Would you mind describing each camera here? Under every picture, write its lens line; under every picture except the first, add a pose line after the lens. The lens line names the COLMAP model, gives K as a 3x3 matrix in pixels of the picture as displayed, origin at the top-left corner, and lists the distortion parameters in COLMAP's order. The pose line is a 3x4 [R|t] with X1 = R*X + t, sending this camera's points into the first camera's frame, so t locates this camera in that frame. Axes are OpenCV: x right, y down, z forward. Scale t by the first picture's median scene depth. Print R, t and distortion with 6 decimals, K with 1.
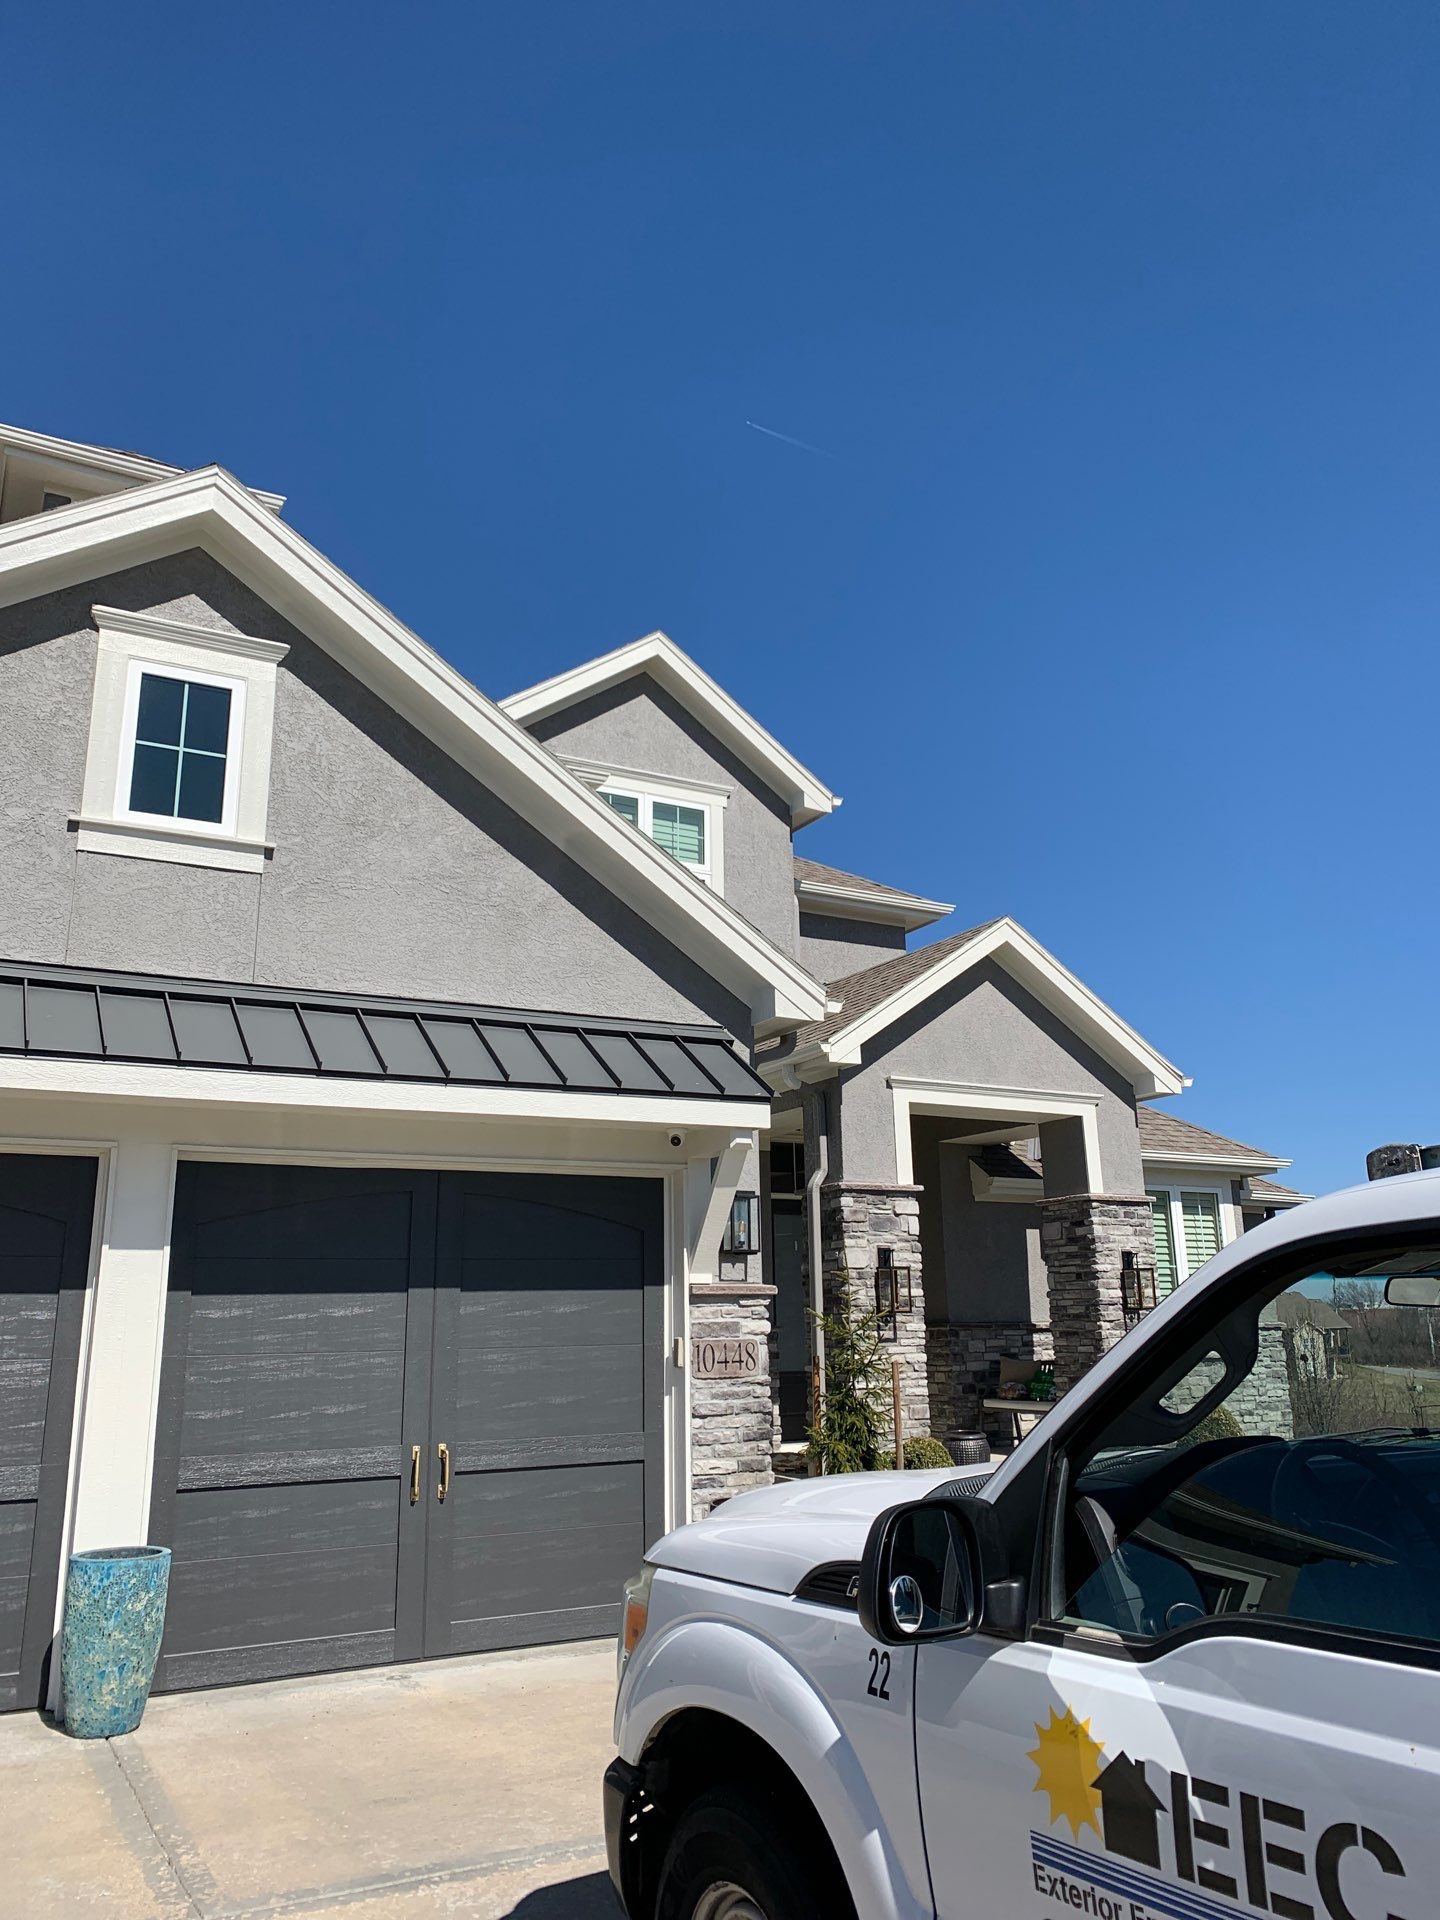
lens RADIAL K [[1443.9, 0, 727.4], [0, 1443.9, 931.8], [0, 0, 1]] dist [0.077063, -0.143552]
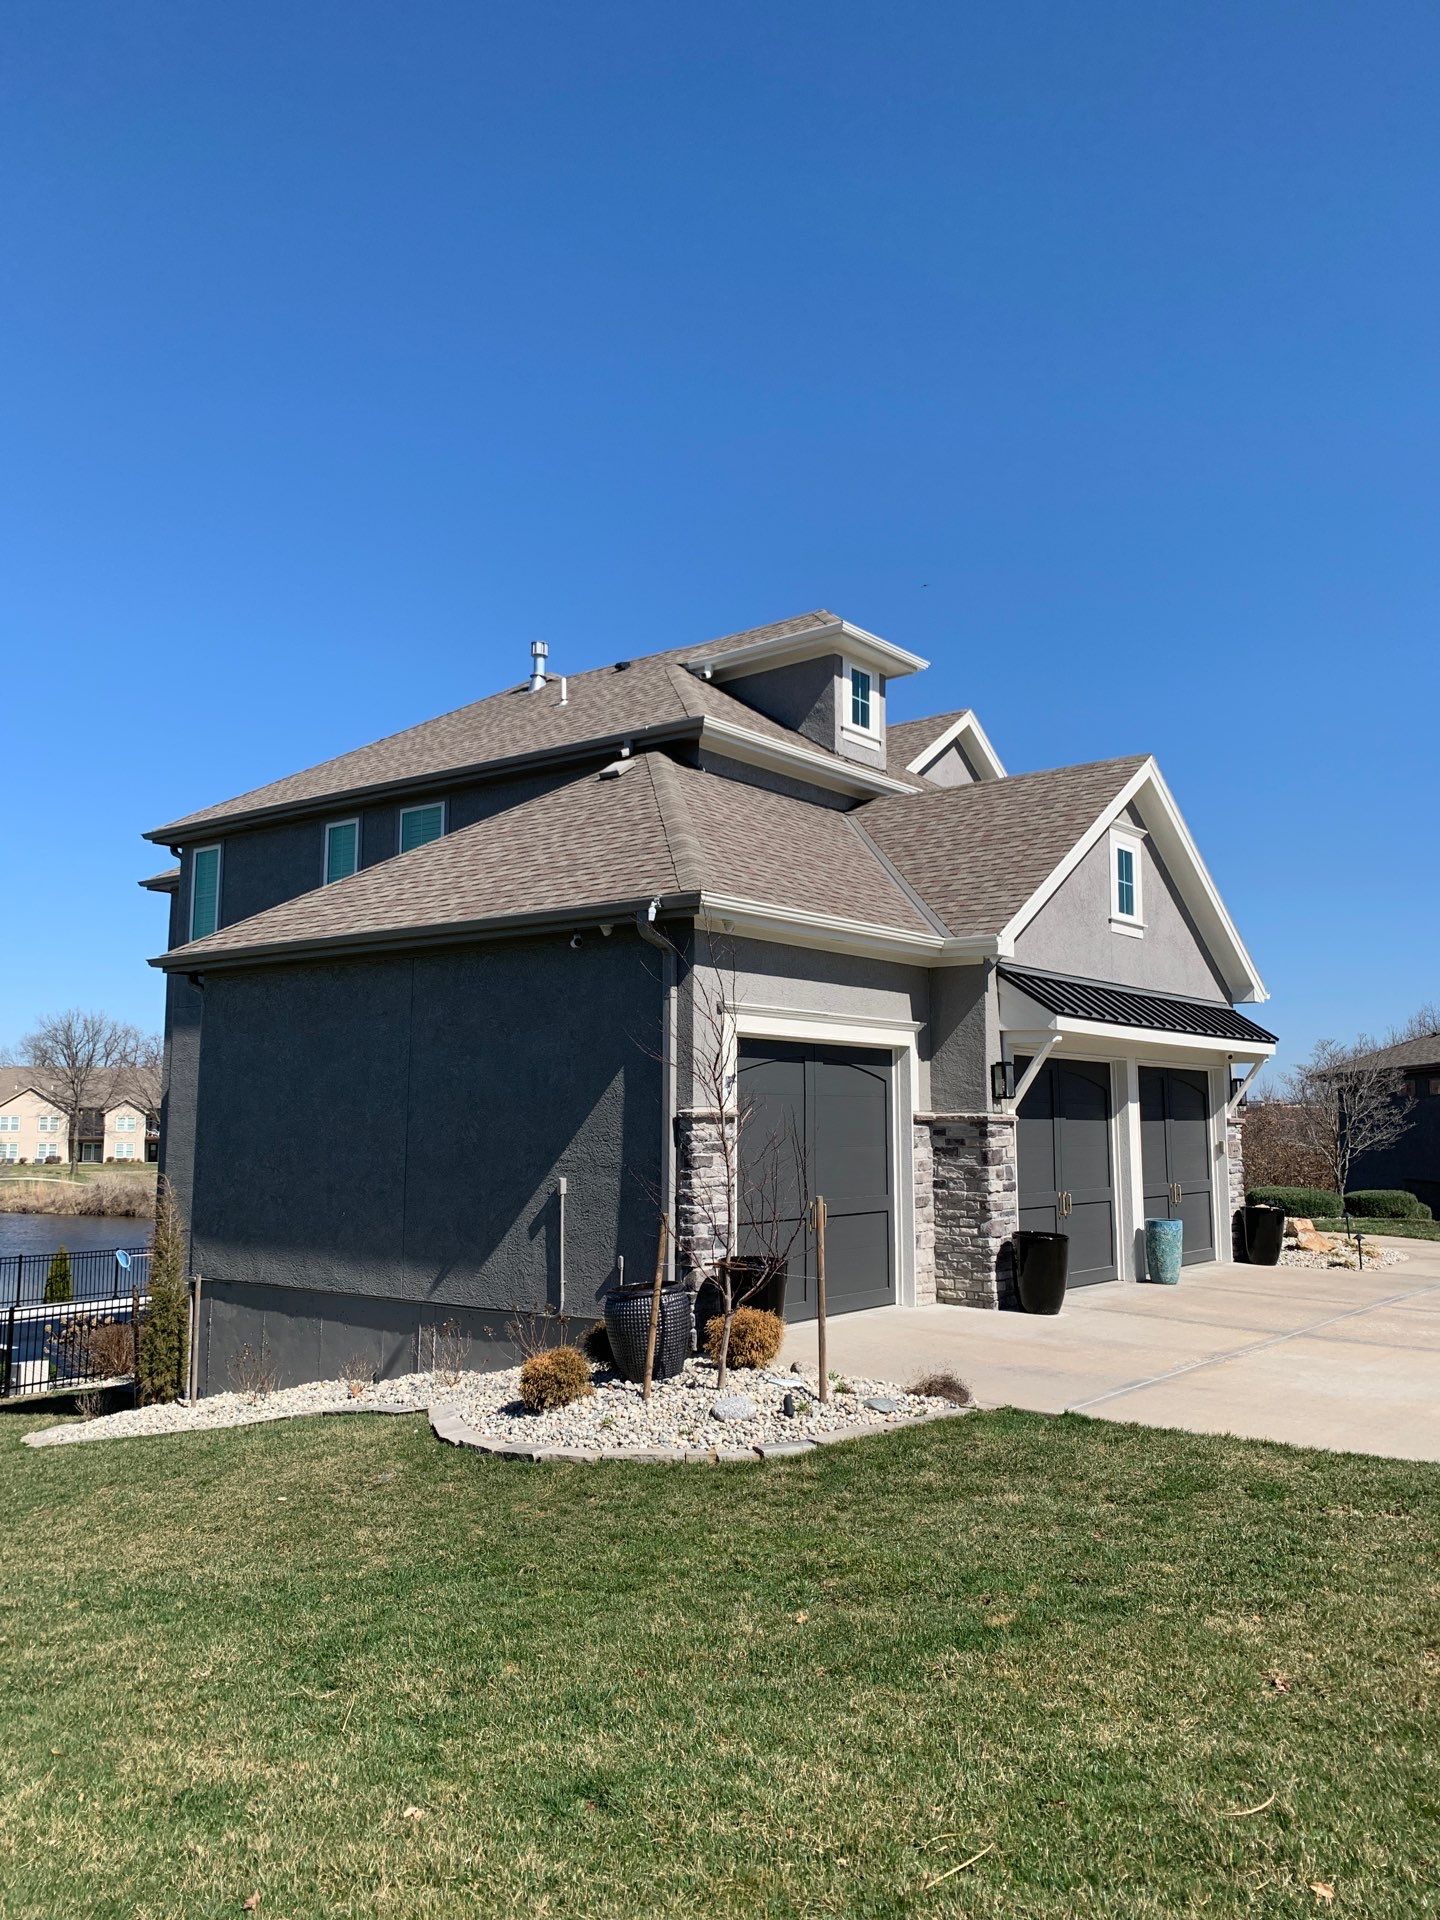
lens RADIAL K [[1443.9, 0, 727.4], [0, 1443.9, 931.8], [0, 0, 1]] dist [0.077063, -0.143552]
pose [[0.920906, 0.071125, 0.383242, -1.670832], [-0.124897, 0.985214, 0.117275, -0.220687], [-0.369234, -0.155864, 0.916173, -0.777101]]
